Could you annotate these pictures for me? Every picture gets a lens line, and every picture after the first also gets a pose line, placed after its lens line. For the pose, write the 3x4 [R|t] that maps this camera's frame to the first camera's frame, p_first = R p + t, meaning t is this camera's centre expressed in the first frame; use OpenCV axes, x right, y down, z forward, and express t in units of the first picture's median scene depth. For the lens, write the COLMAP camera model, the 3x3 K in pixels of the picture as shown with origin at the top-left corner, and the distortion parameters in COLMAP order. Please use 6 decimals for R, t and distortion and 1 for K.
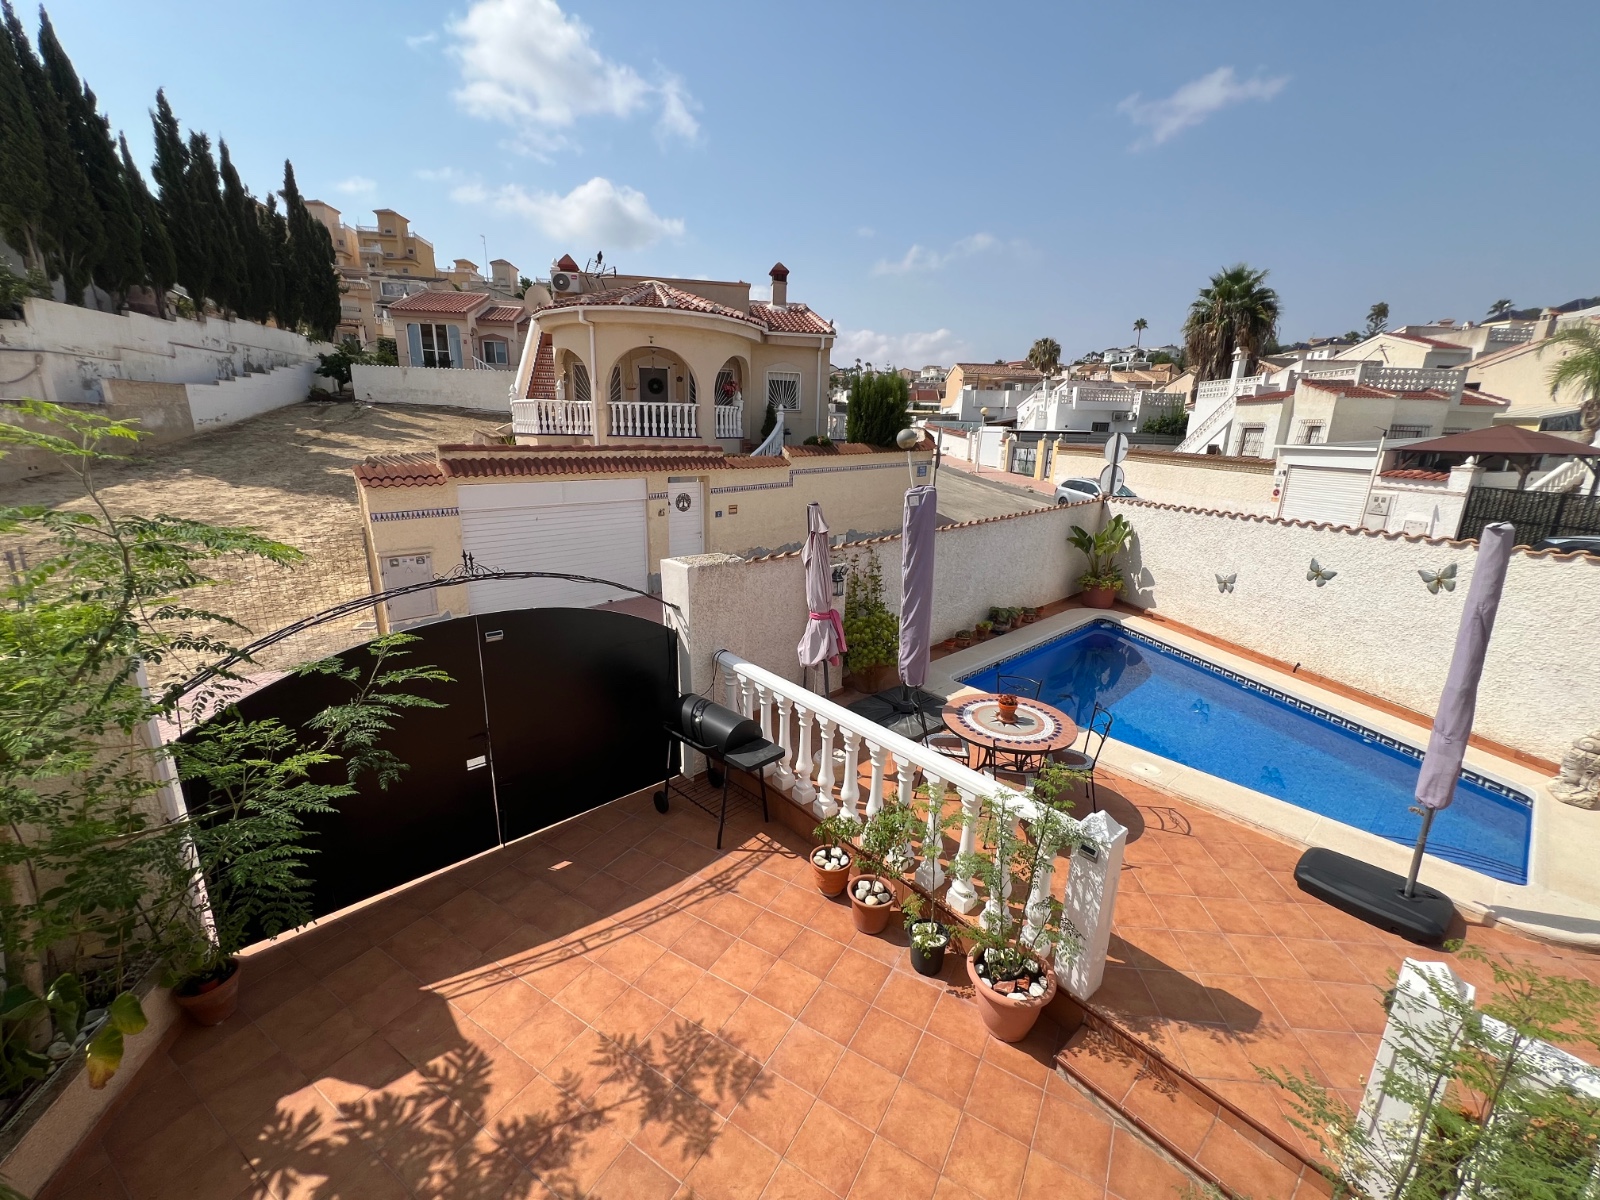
lens RADIAL K [[638.8, 0, 797.4], [0, 638.8, 605.7], [0, 0, 1]] dist [-0.003018, -0.000145]
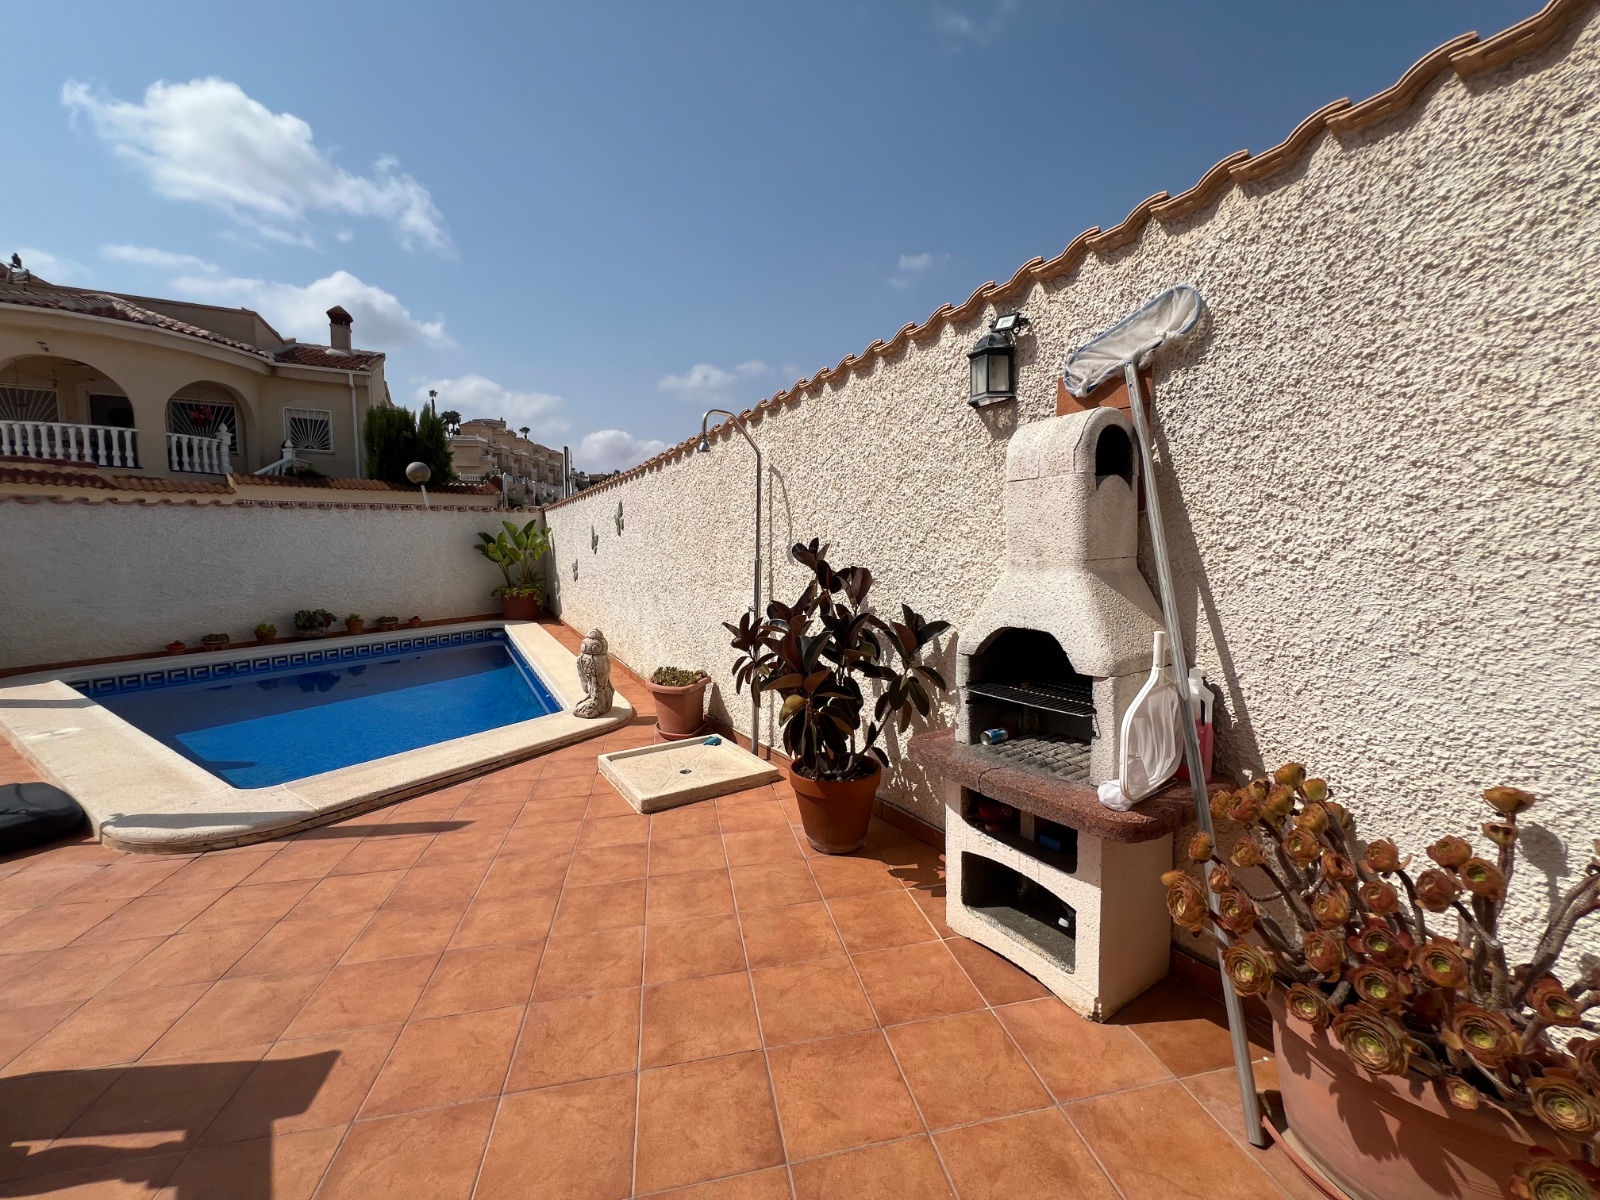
lens RADIAL K [[638.8, 0, 797.9], [0, 638.8, 600.3], [0, 0, 1]] dist [-0.003018, -0.000145]
pose [[0.960172, -0.043114, 0.276064, 0.433627], [0.089515, 0.983412, -0.157759, 0.110792], [-0.264683, 0.176187, 0.948104, 0.027819]]
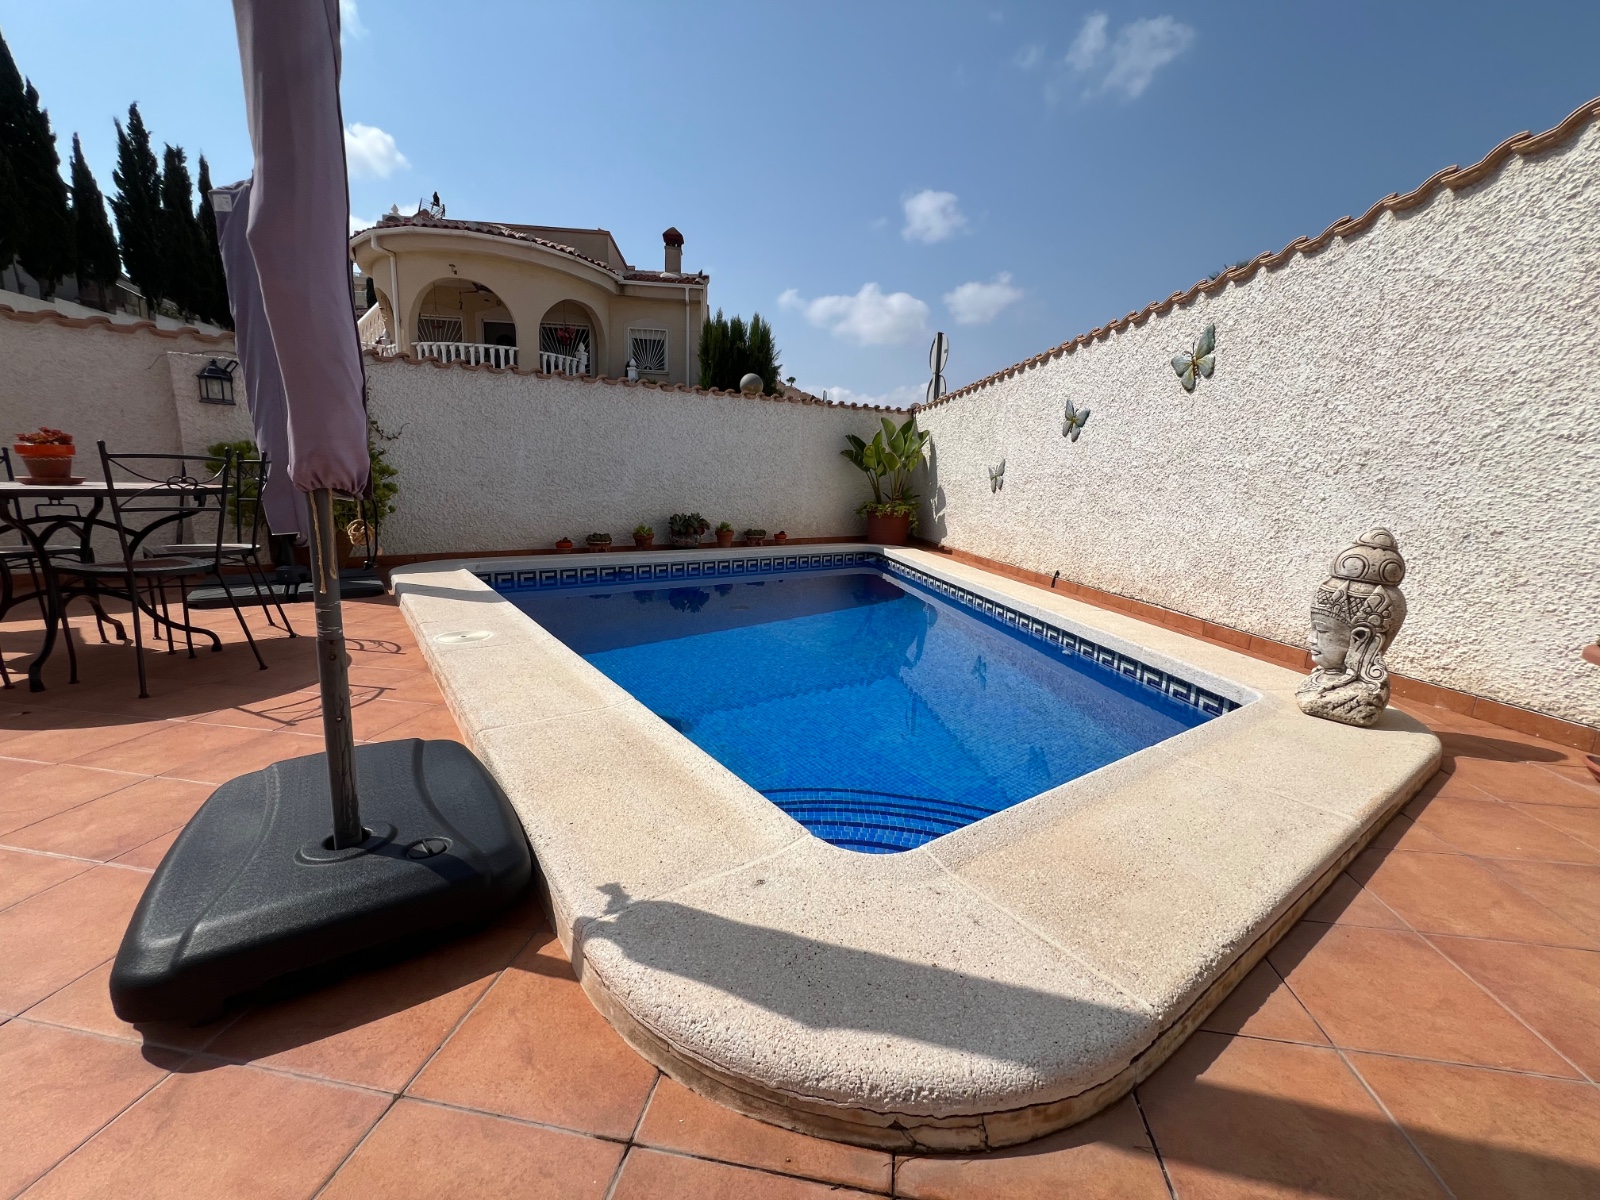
lens RADIAL K [[638.1, 0, 800.7], [0, 638.1, 601.4], [0, 0, 1]] dist [0.000614, 0.000612]
pose [[0.995844, 0.024507, -0.087716, 0.318943], [-0.032517, 0.995312, -0.091087, 0.099403], [0.085073, 0.093561, 0.991972, 0.195588]]
